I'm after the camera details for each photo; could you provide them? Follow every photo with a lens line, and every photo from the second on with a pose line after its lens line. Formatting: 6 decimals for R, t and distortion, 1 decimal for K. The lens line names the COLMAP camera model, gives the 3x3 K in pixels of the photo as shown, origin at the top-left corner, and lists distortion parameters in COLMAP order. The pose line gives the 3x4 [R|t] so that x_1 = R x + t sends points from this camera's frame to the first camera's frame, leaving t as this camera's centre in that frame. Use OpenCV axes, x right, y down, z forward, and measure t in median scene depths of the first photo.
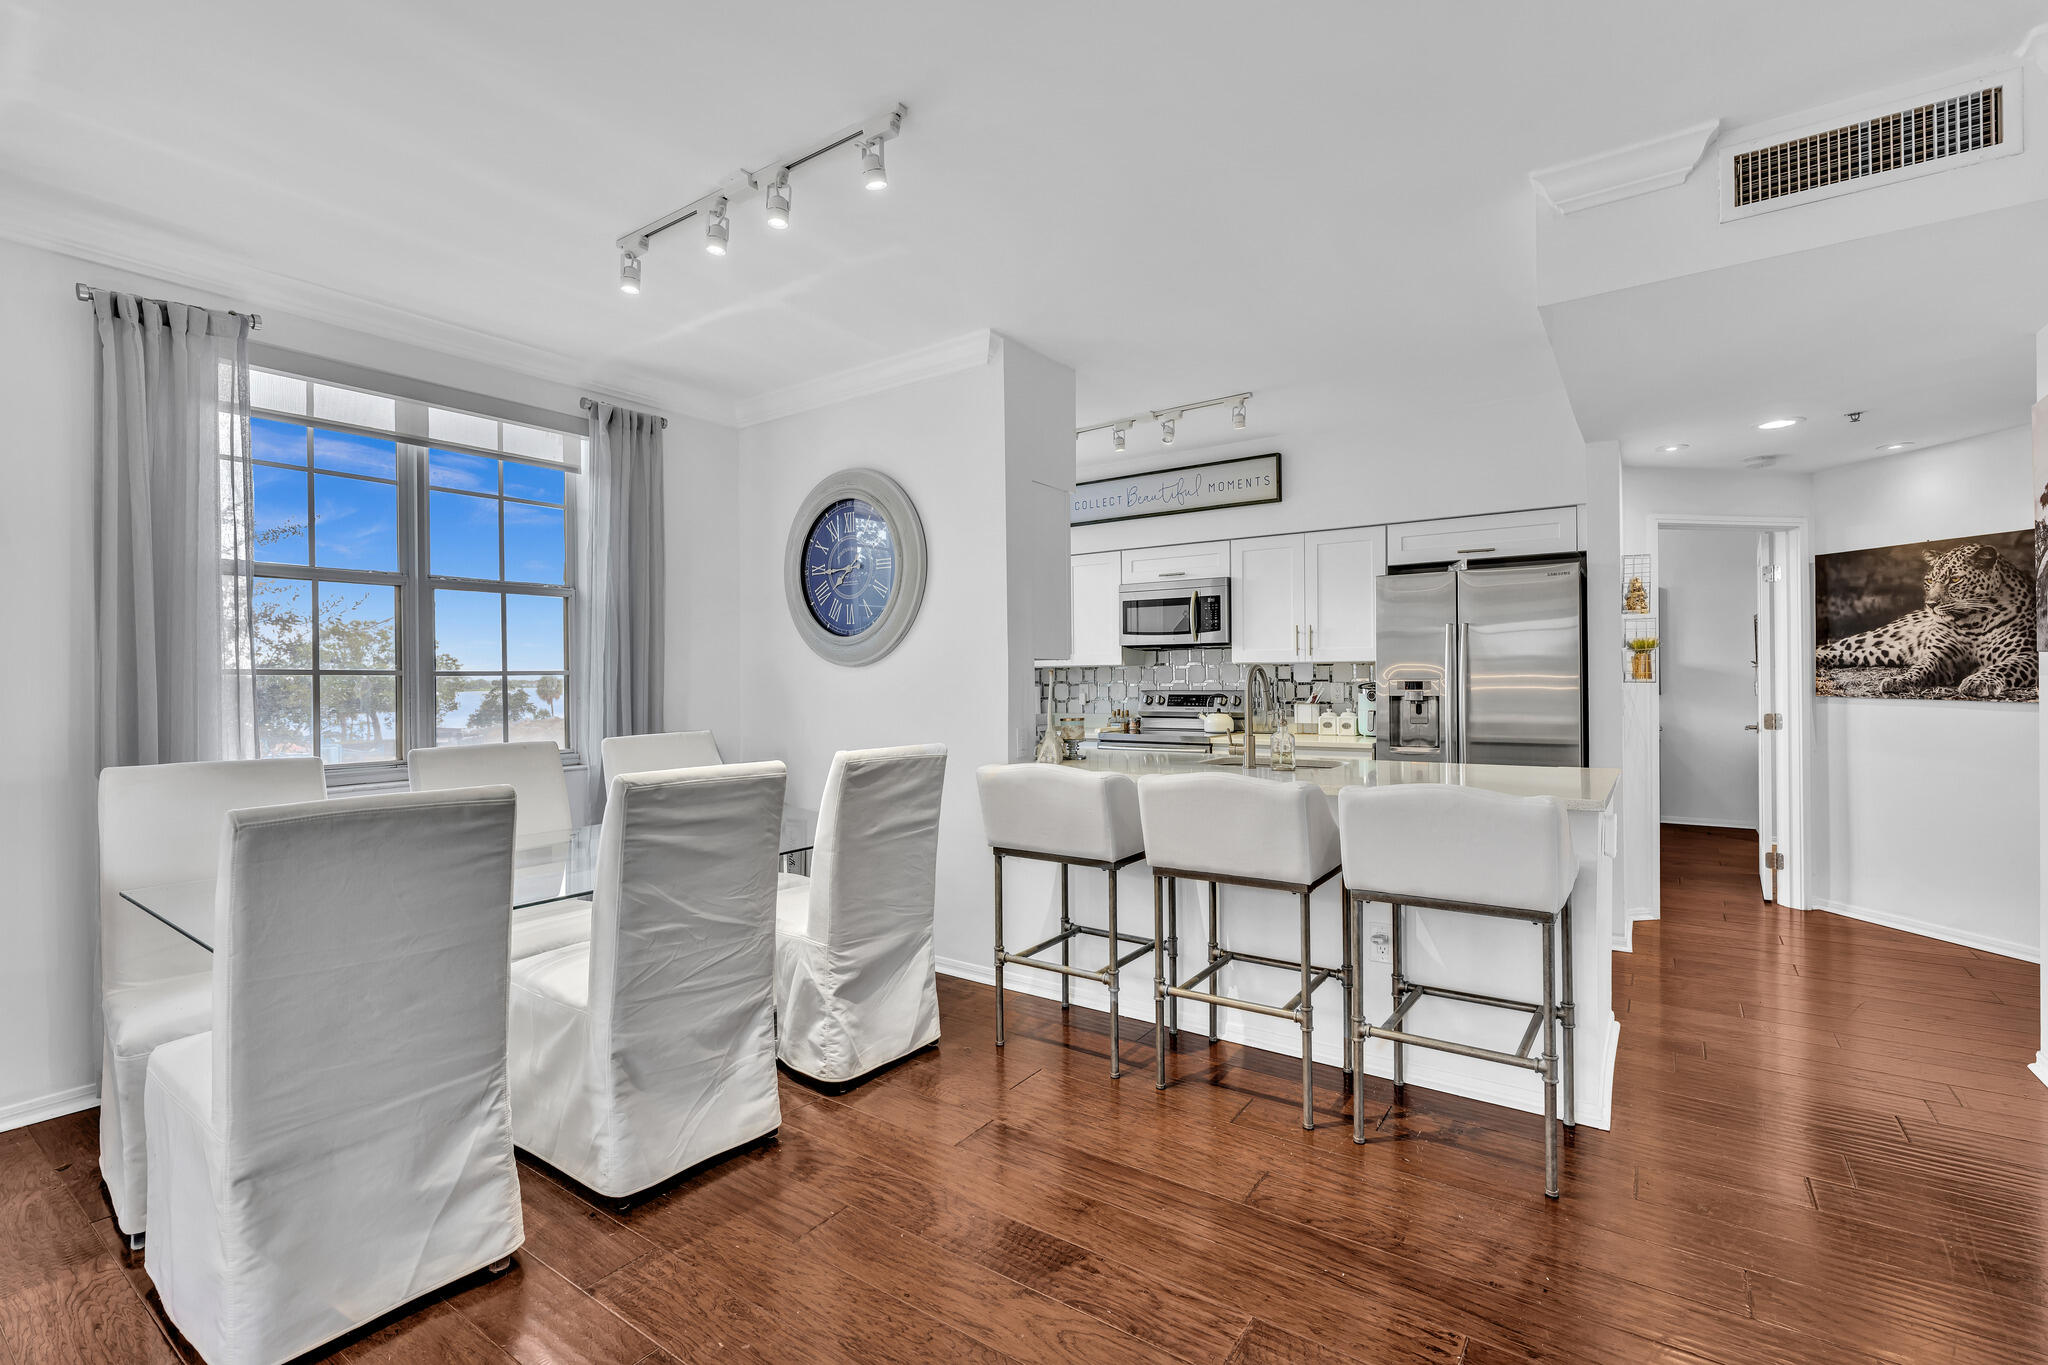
lens RADIAL K [[940.4, 0, 1024.1], [0, 940.4, 678.0], [0, 0, 1]] dist [-0.000920, 0.000394]
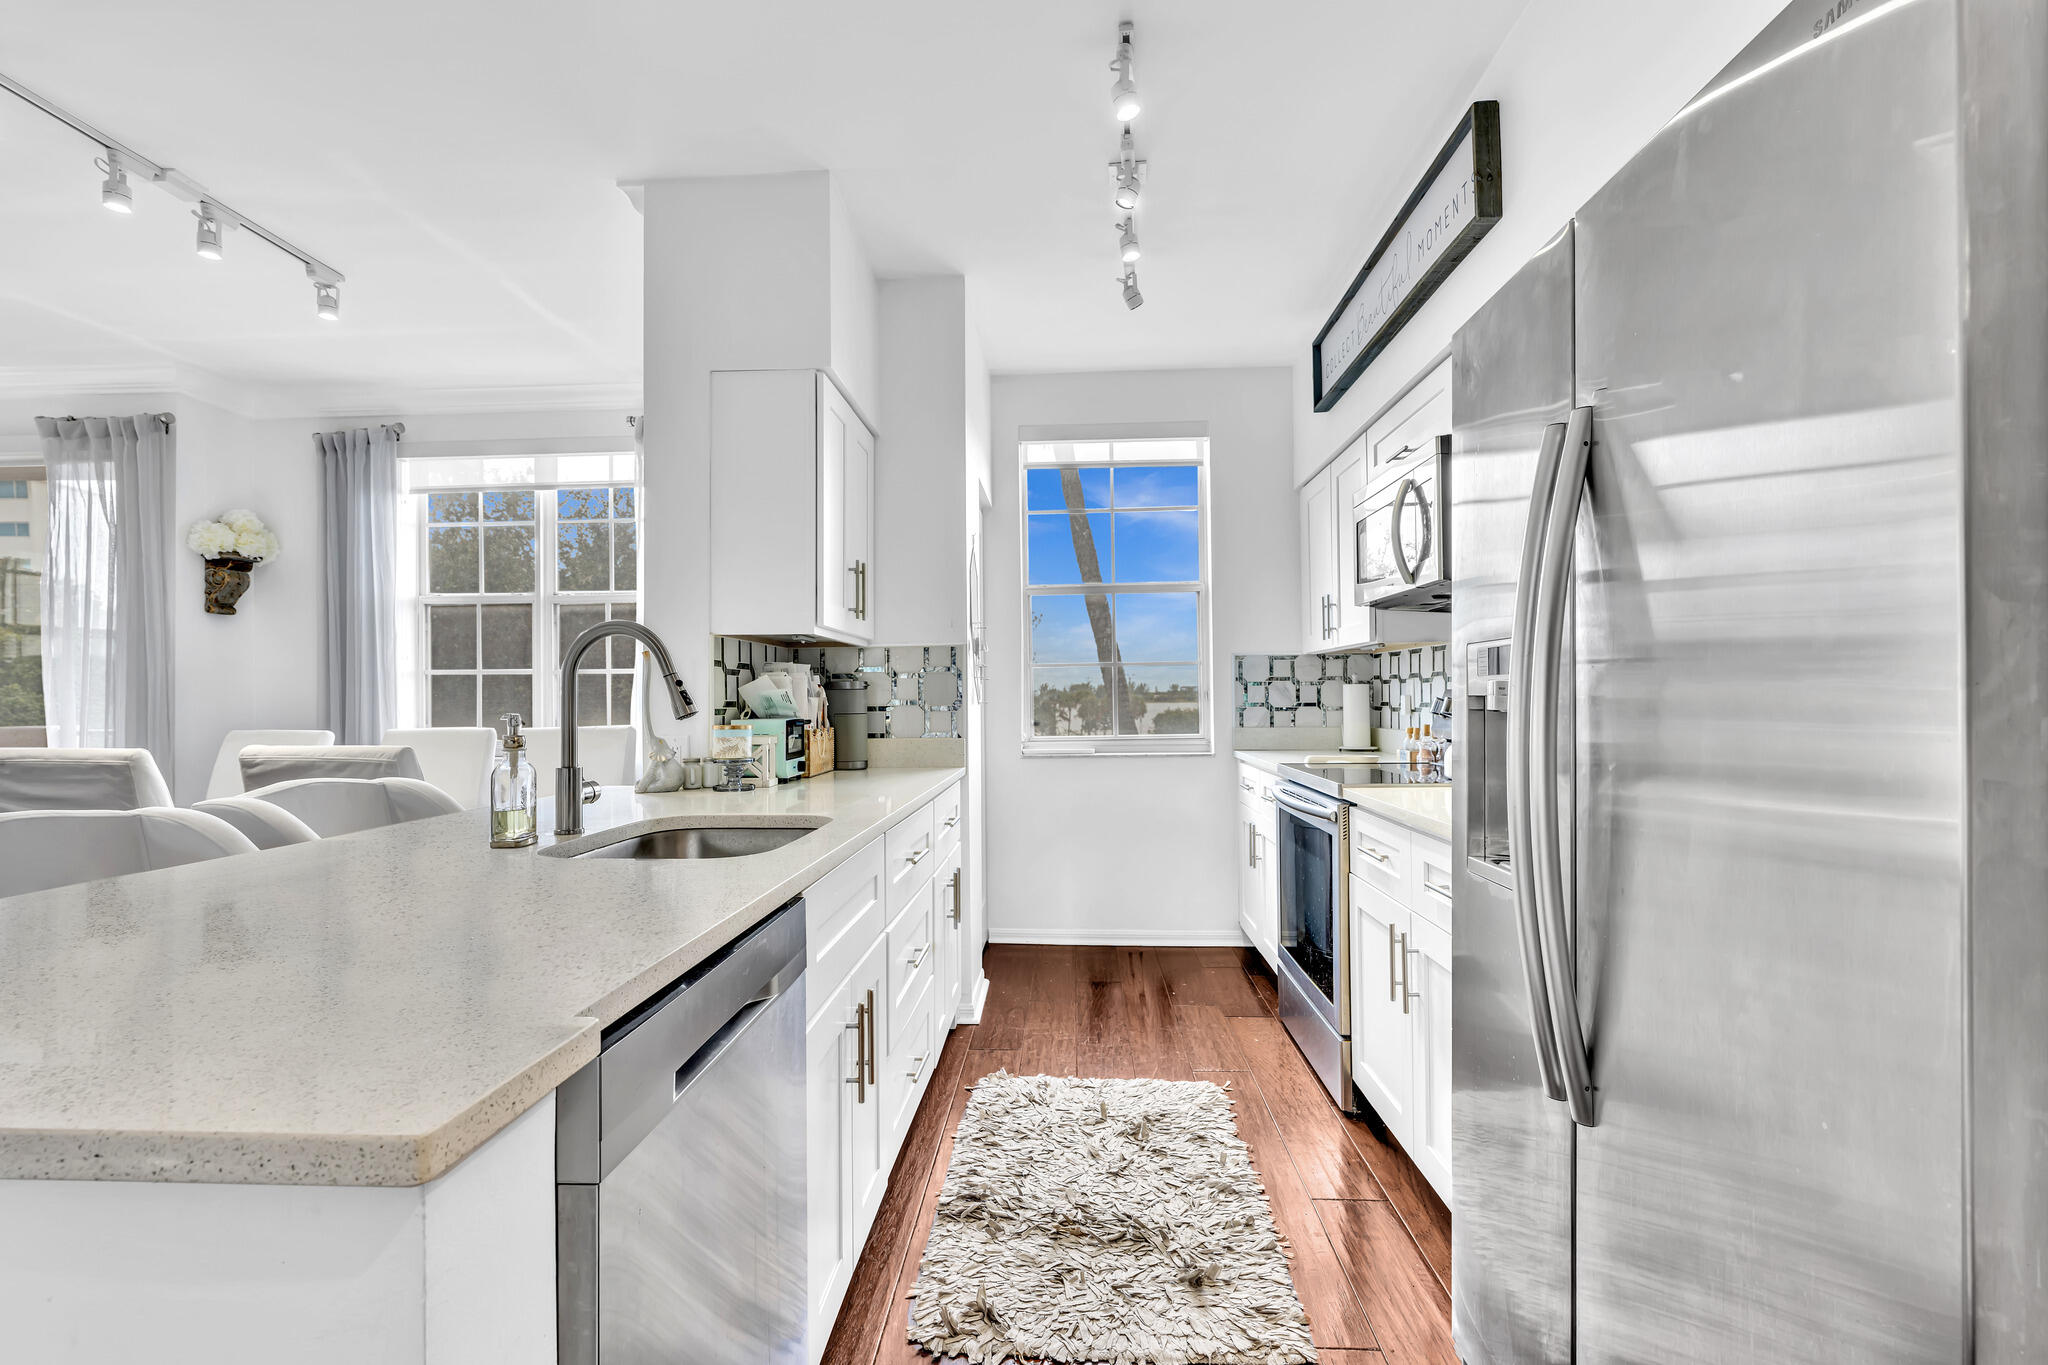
lens RADIAL K [[940.4, 0, 1024.1], [0, 940.4, 678.0], [0, 0, 1]] dist [-0.000920, 0.000394]
pose [[0.524320, -0.012549, -0.851429, 0.597819], [0.005142, 0.999920, -0.011571, 0.015967], [0.851506, 0.001689, 0.524342, 0.712529]]
